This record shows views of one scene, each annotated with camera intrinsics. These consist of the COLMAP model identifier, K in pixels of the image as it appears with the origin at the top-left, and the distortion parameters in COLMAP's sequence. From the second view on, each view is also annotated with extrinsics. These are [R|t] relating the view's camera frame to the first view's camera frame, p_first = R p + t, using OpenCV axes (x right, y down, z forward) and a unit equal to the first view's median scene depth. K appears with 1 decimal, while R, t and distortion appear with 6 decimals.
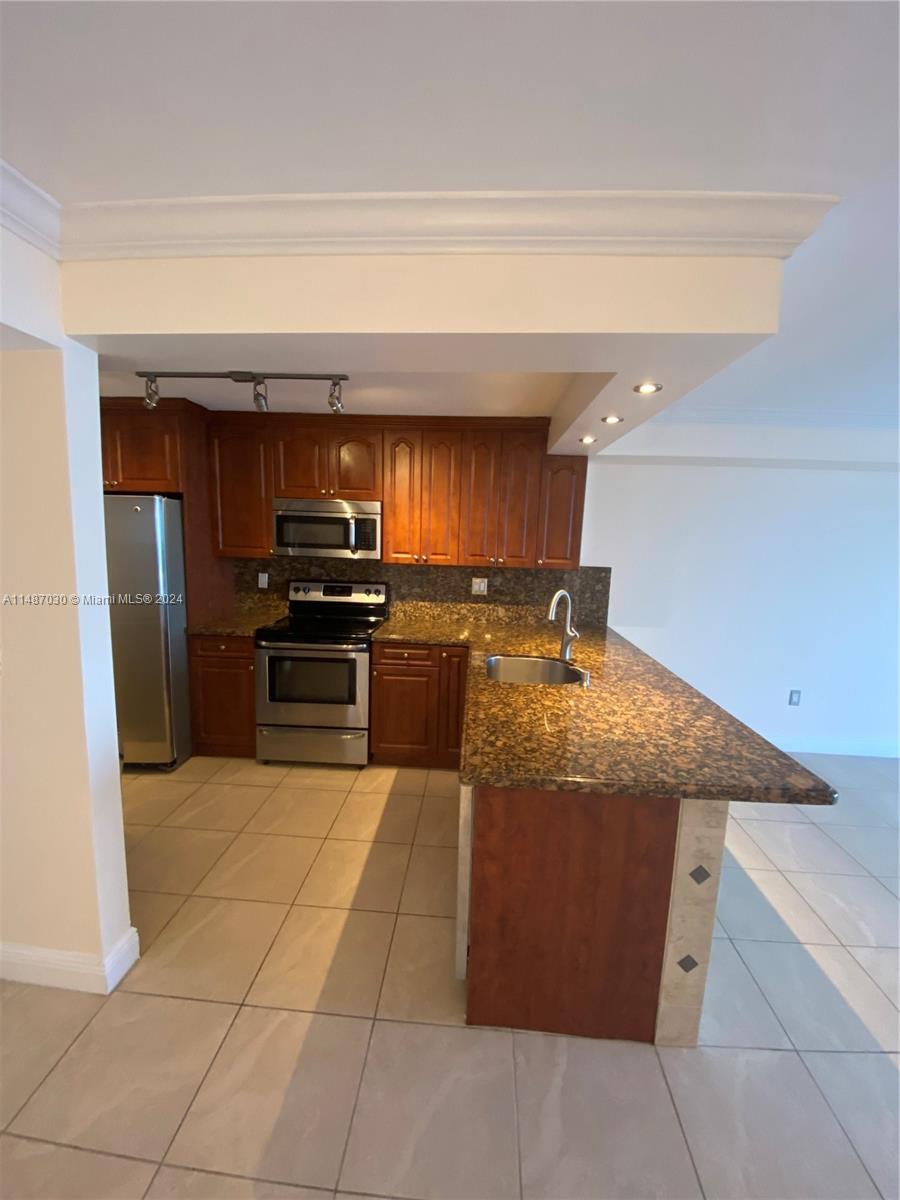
lens RADIAL K [[492.9, 0, 450.0], [0, 492.9, 600.0], [0, 0, 1]] dist [0.024109, -0.023591]
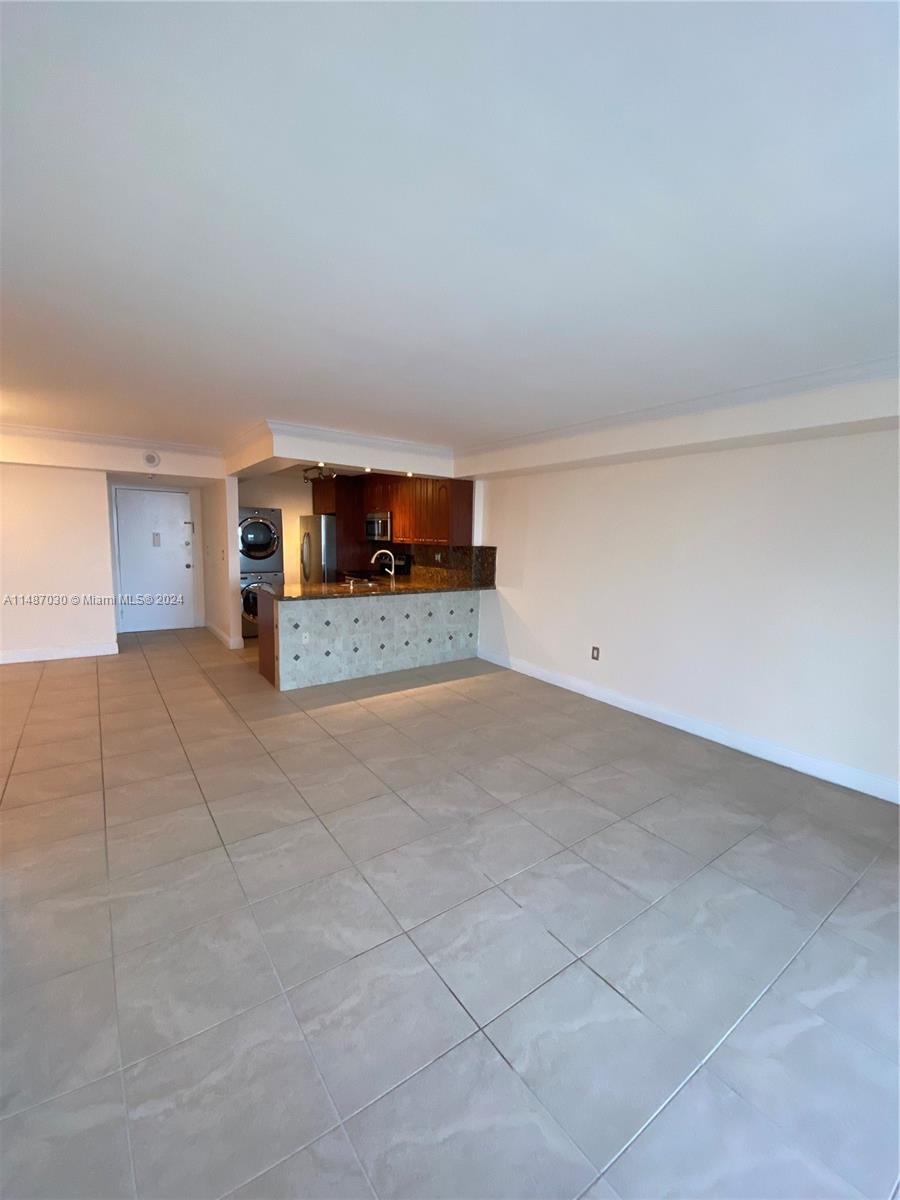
lens RADIAL K [[492.9, 0, 450.0], [0, 492.9, 600.0], [0, 0, 1]] dist [0.024109, -0.023591]
pose [[0.639280, 0.081315, -0.764663, 1.726318], [-0.109288, 0.993907, 0.014326, 0.110450], [0.761169, 0.074410, 0.644271, -0.081536]]
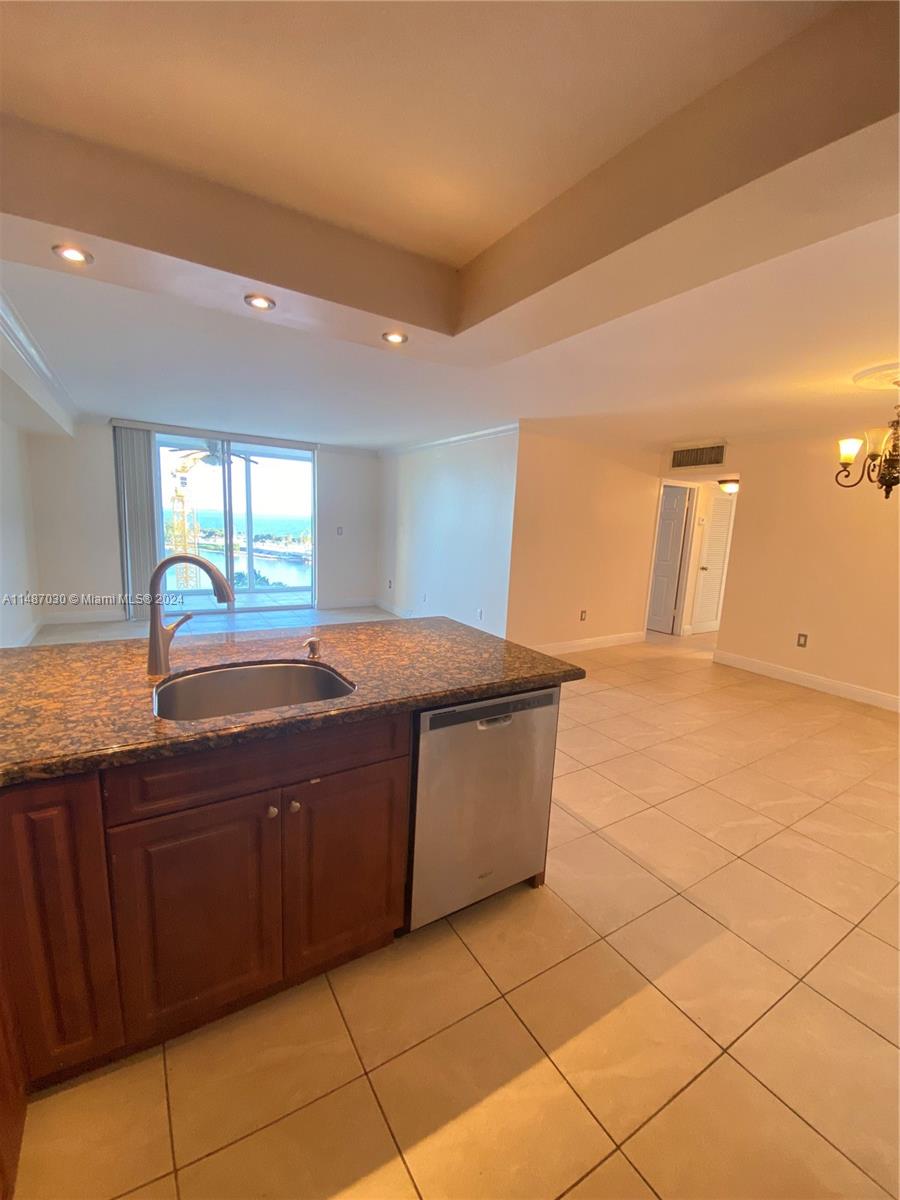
lens RADIAL K [[492.9, 0, 450.0], [0, 492.9, 600.0], [0, 0, 1]] dist [0.024109, -0.023591]
pose [[-0.579773, -0.191516, 0.791950, -0.373303], [0.047051, 0.962491, 0.267203, -0.096881], [-0.813419, 0.192179, -0.549015, 0.950614]]
